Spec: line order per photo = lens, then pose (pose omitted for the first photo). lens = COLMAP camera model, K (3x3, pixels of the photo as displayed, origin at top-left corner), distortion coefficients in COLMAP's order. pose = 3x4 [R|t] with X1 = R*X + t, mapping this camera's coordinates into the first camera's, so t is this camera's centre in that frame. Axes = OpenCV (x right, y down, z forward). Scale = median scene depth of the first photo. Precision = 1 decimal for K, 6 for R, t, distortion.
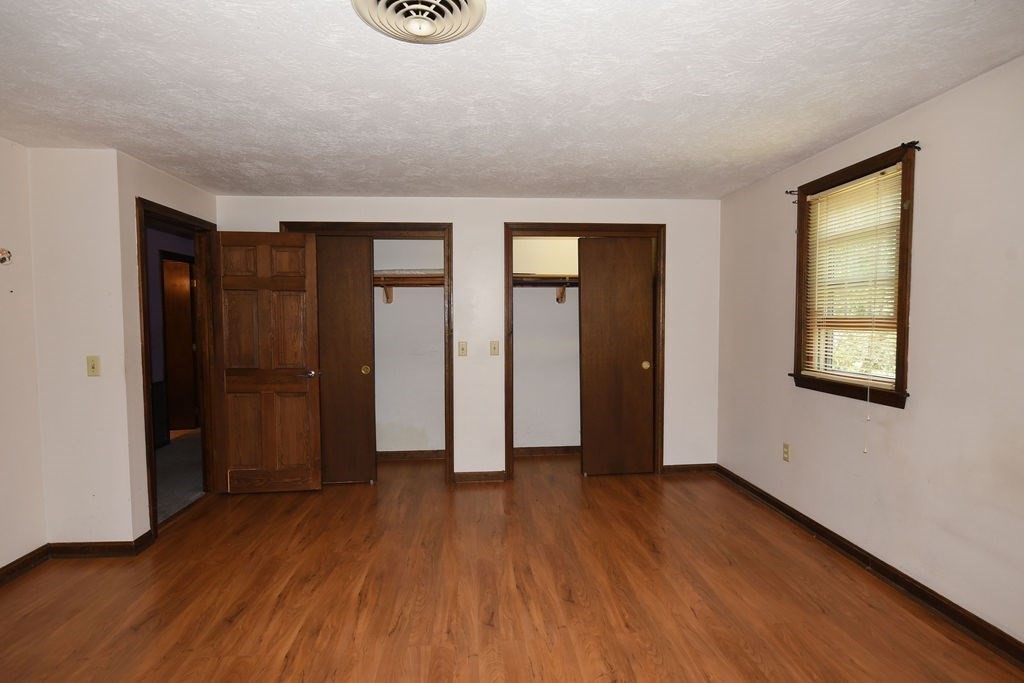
lens RADIAL K [[498.6, 0, 512.0], [0, 498.6, 341.5], [0, 0, 1]] dist [-0.002747, -0.000754]
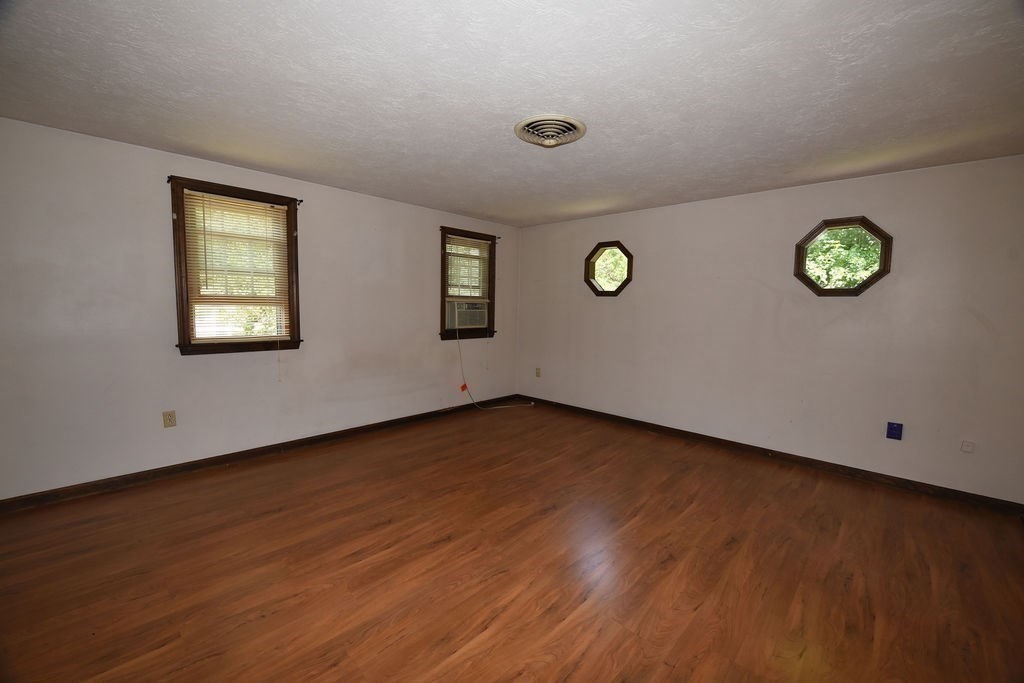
lens RADIAL K [[411.1, 0, 512.0], [0, 411.1, 341.5], [0, 0, 1]] dist [-0.000752, -0.000105]
pose [[-0.664687, -0.075433, 0.743305, -0.521119], [0.017528, 0.993042, 0.116451, -0.031343], [-0.746917, 0.090432, -0.658739, 0.885709]]
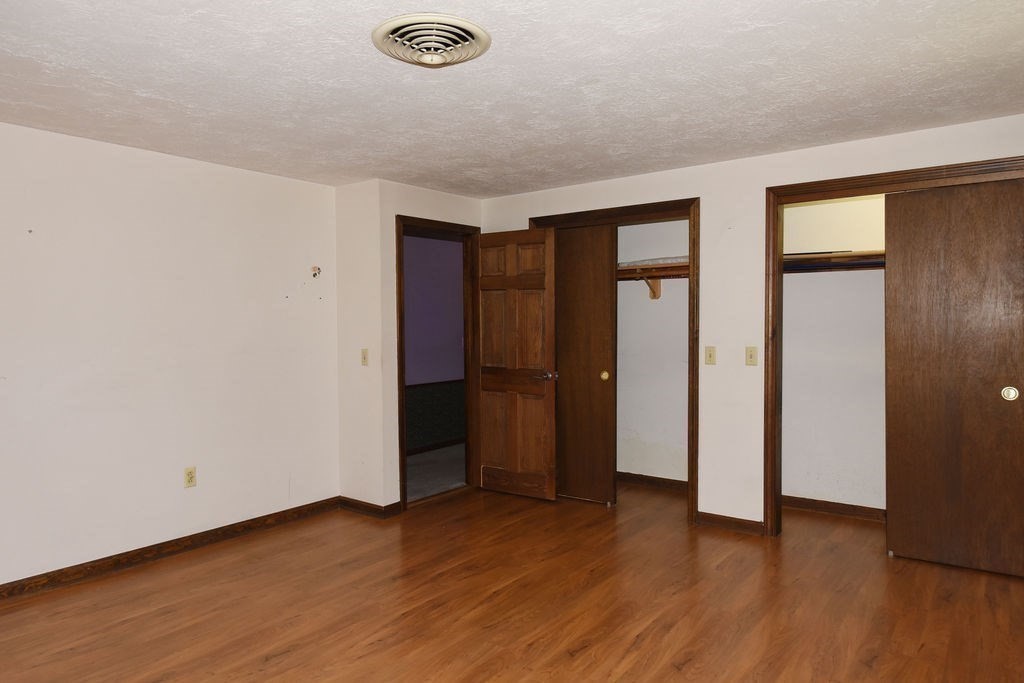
lens RADIAL K [[674.2, 0, 512.0], [0, 674.2, 341.5], [0, 0, 1]] dist [0.021539, -0.000253]
pose [[0.748516, 0.020540, -0.662798, 0.395478], [-0.026229, 0.999655, 0.001358, -0.000752], [0.662597, 0.016368, 0.748797, -0.005184]]
